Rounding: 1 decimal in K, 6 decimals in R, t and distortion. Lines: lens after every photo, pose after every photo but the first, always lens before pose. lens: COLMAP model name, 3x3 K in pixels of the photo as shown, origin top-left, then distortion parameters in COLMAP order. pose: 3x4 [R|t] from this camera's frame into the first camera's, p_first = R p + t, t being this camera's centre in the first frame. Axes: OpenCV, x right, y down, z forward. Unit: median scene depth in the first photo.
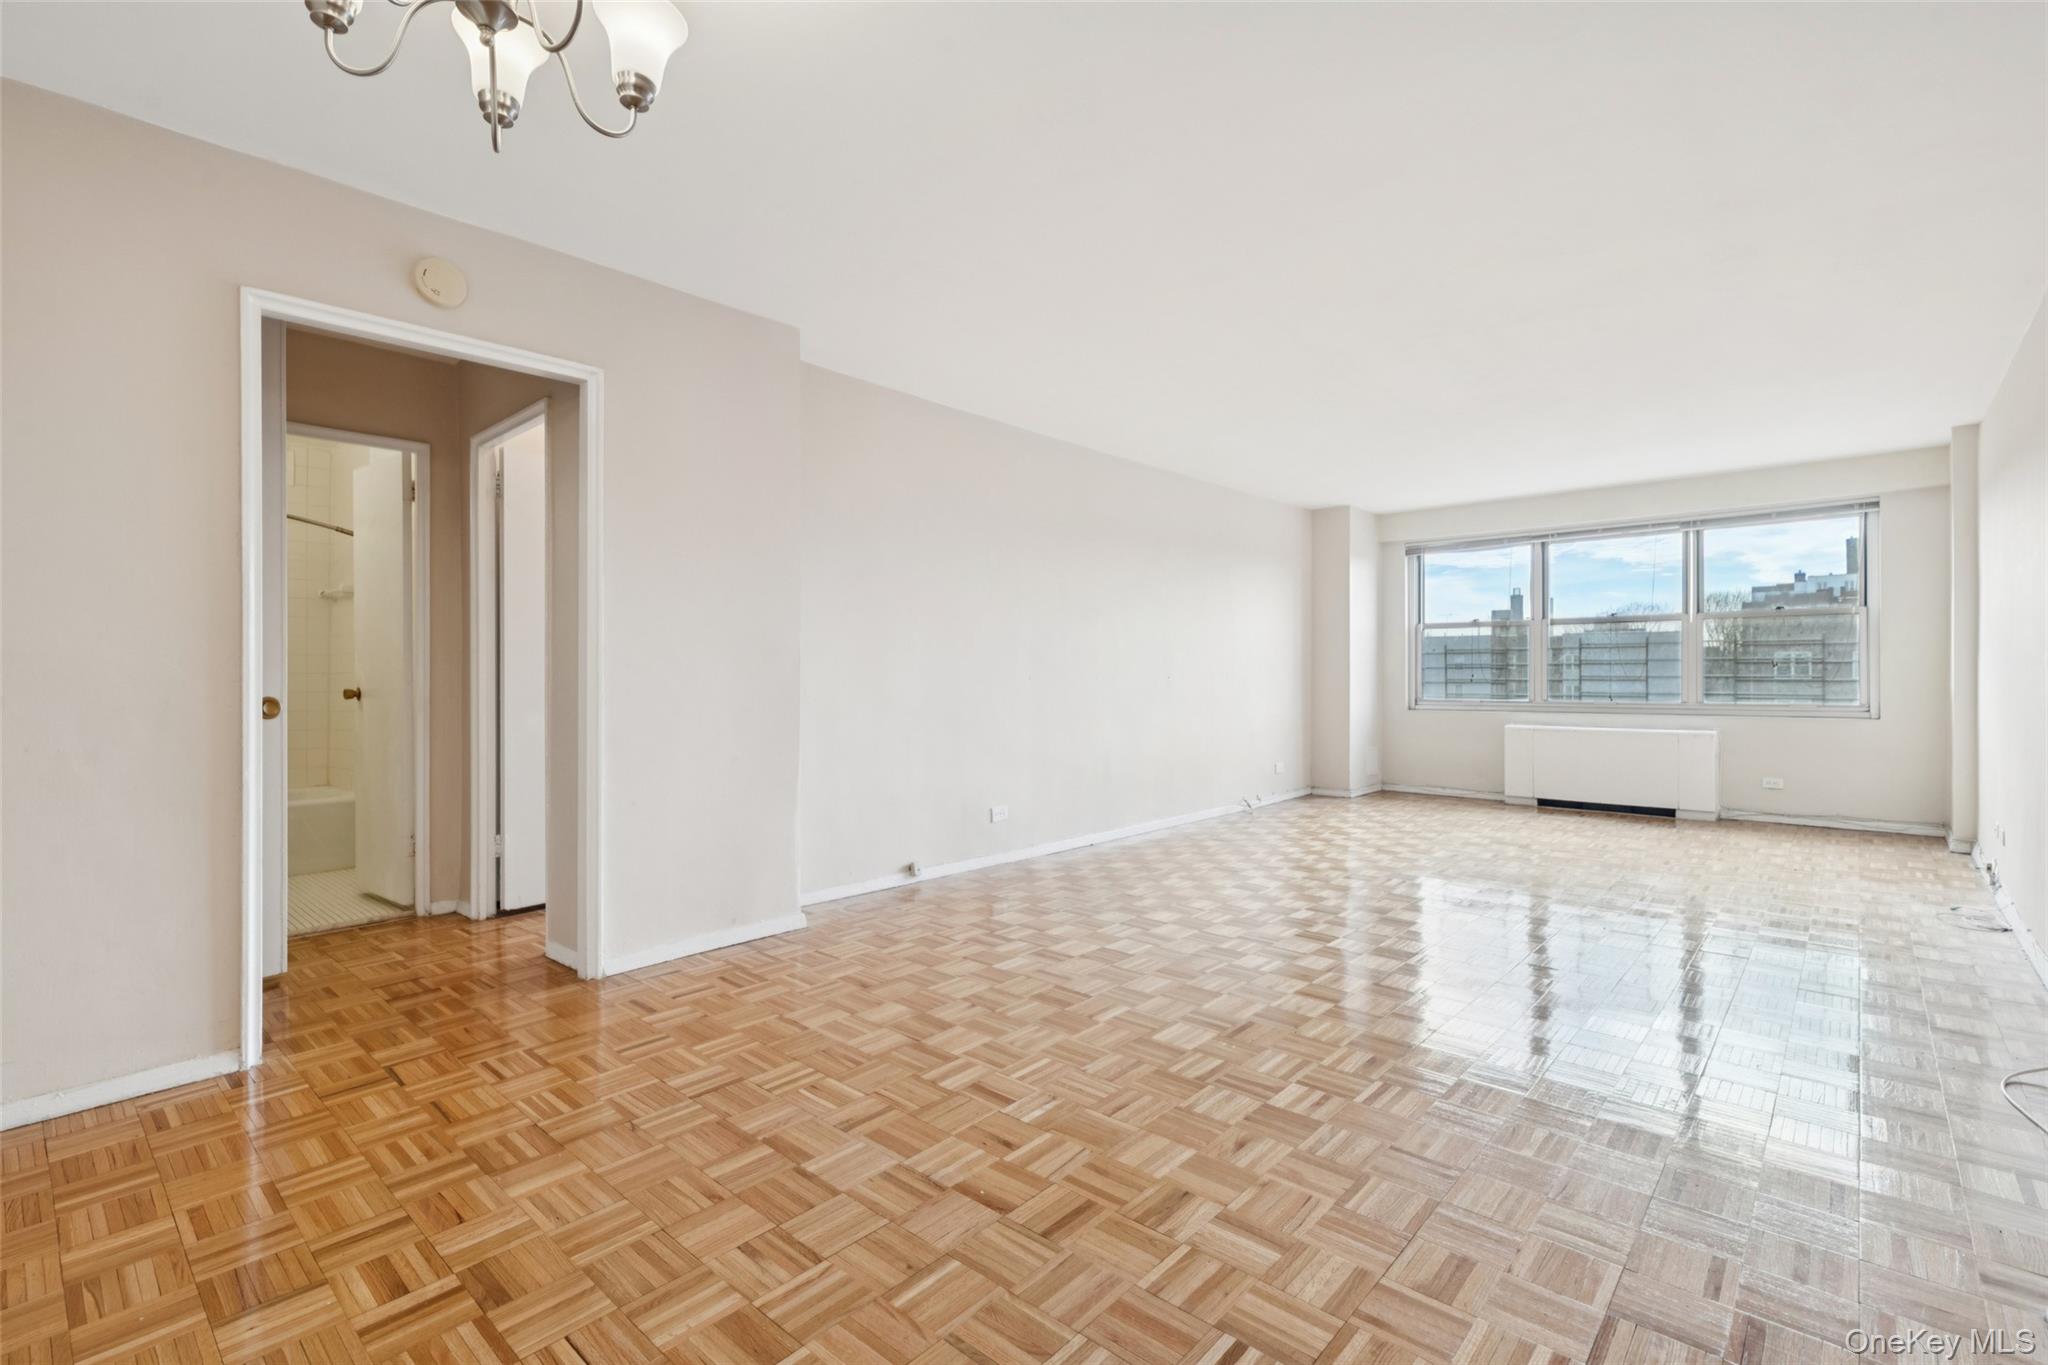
lens RADIAL K [[926.6, 0, 1020.3], [0, 926.6, 674.9], [0, 0, 1]] dist [0.011413, -0.000061]
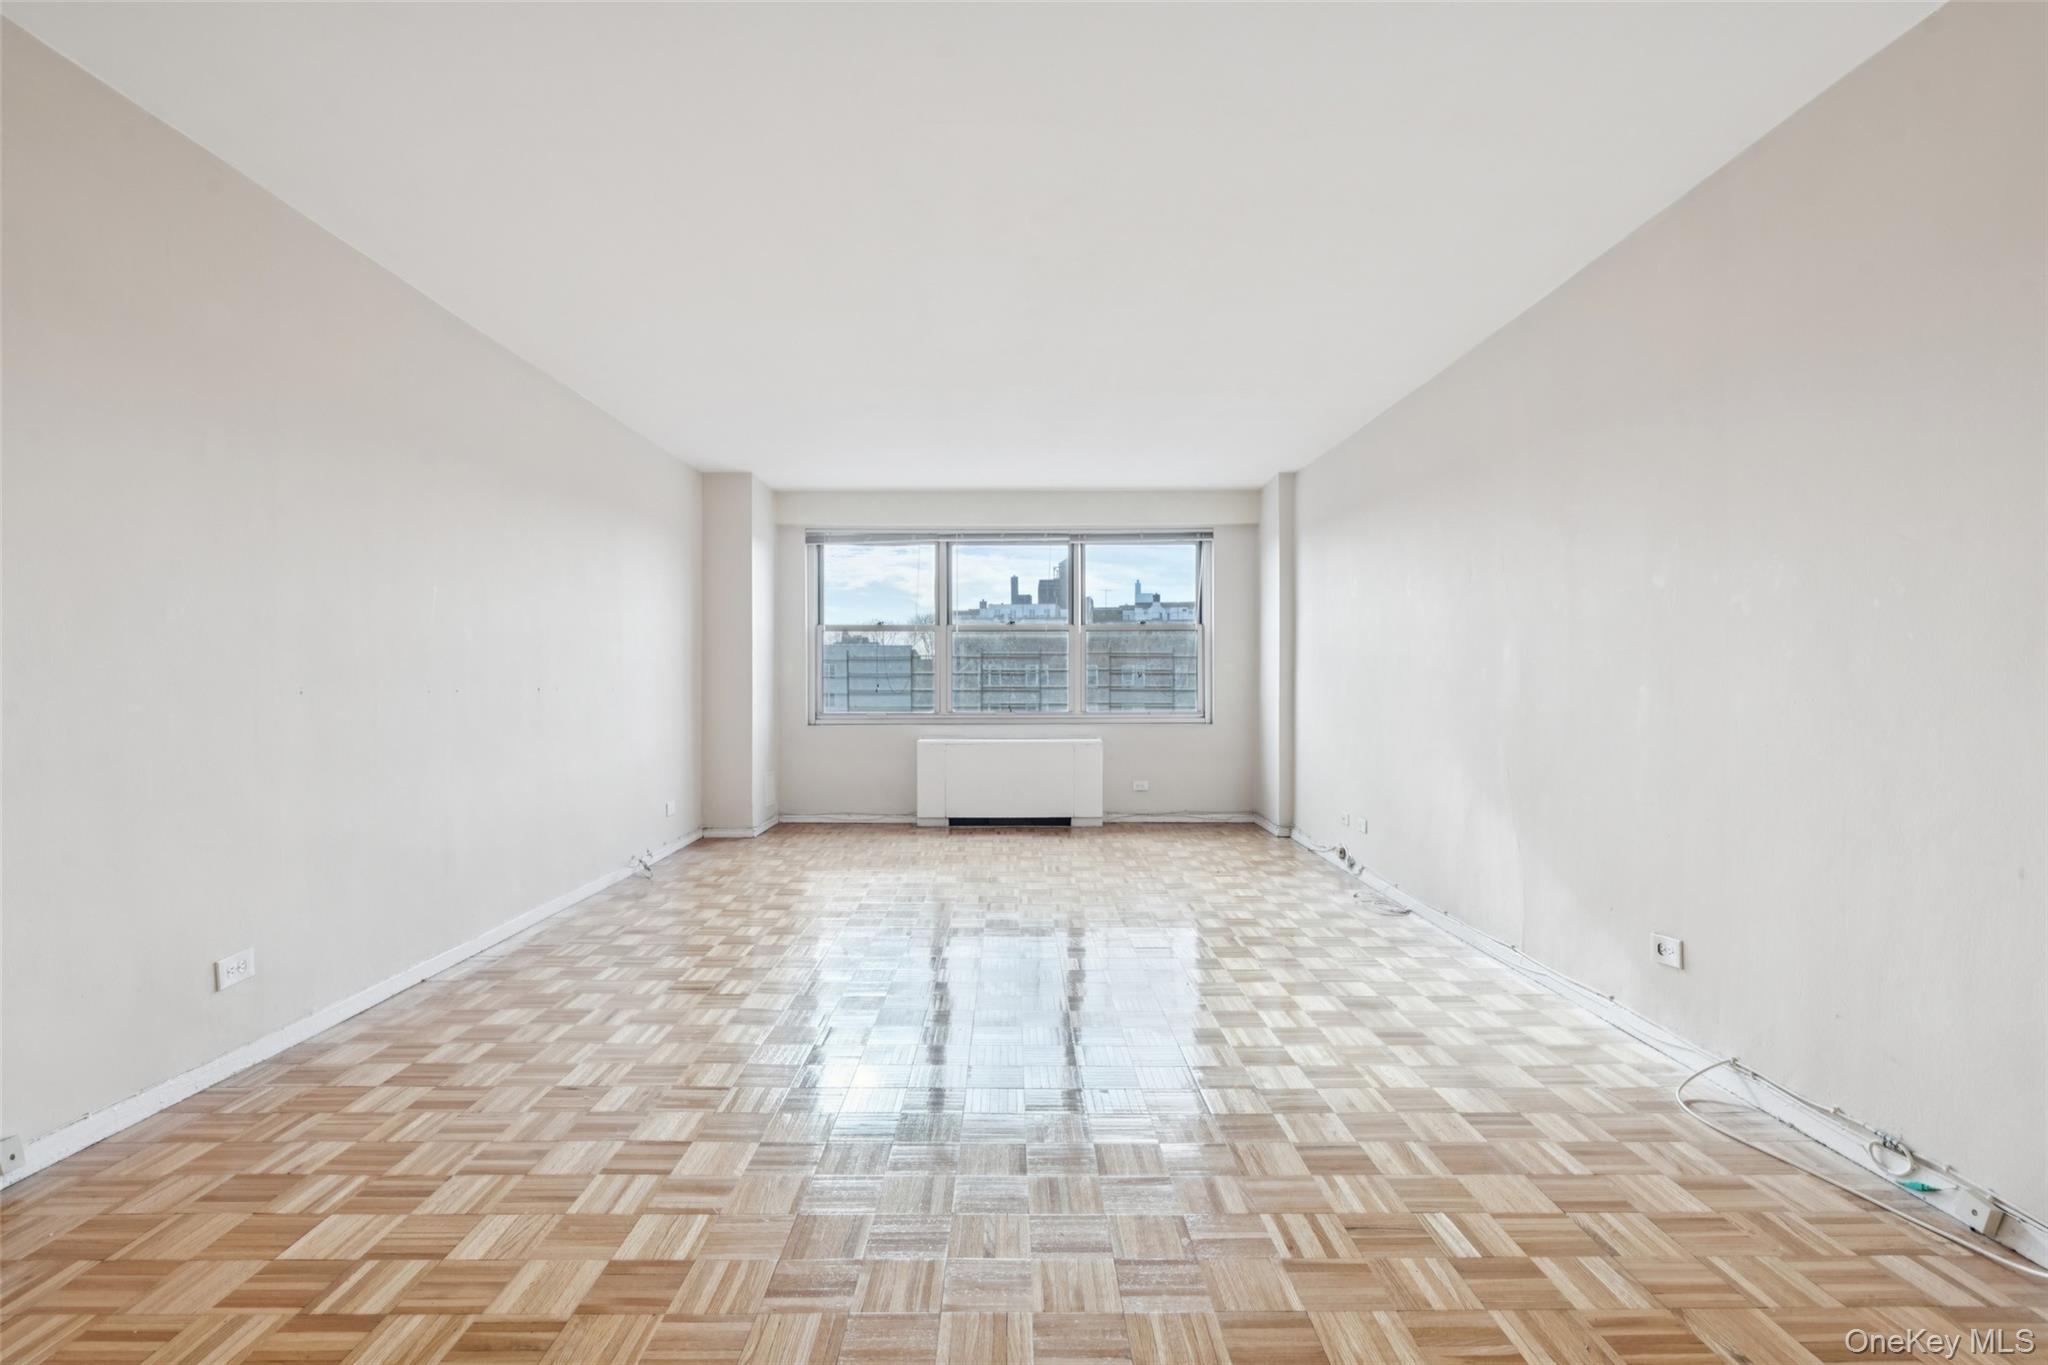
lens RADIAL K [[971.6, 0, 1022.1], [0, 971.6, 687.4], [0, 0, 1]] dist [0.001181, -0.001166]
pose [[0.734070, -0.001565, 0.679072, -0.051424], [-0.001417, 0.999992, 0.003836, -0.001176], [-0.679072, -0.003778, 0.734062, 0.269513]]
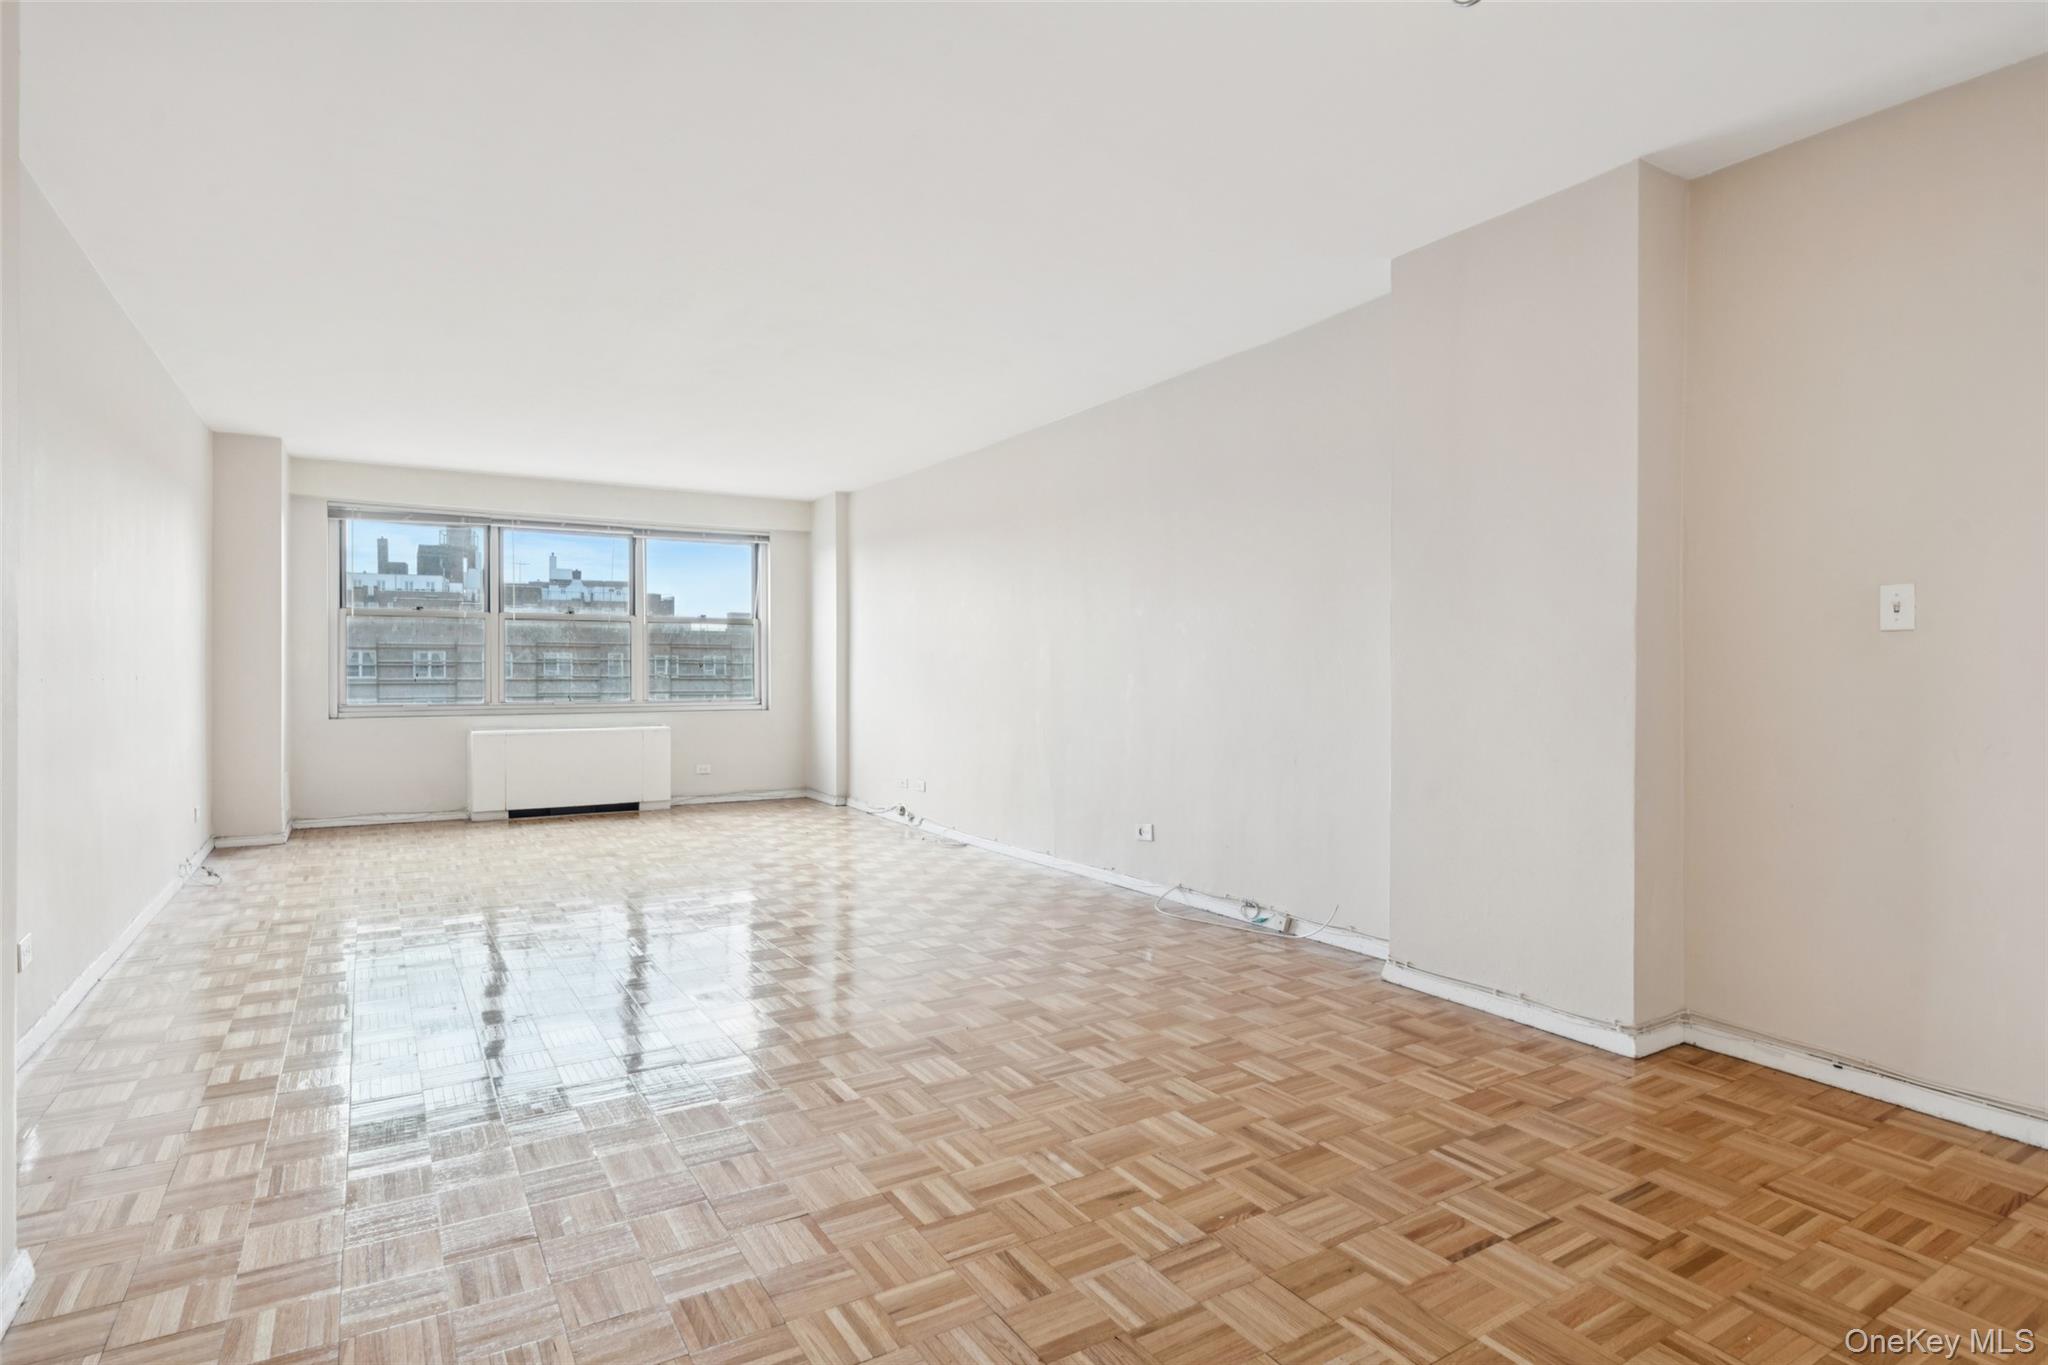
lens RADIAL K [[1058.8, 0, 1024.0], [0, 1058.8, 682.5], [0, 0, 1]] dist [0.004568, 0.000547]
pose [[0.274995, -0.005572, 0.961429, -0.331467], [-0.002442, 0.999976, 0.006494, 0.000261], [-0.961443, -0.004133, 0.274975, 0.261008]]
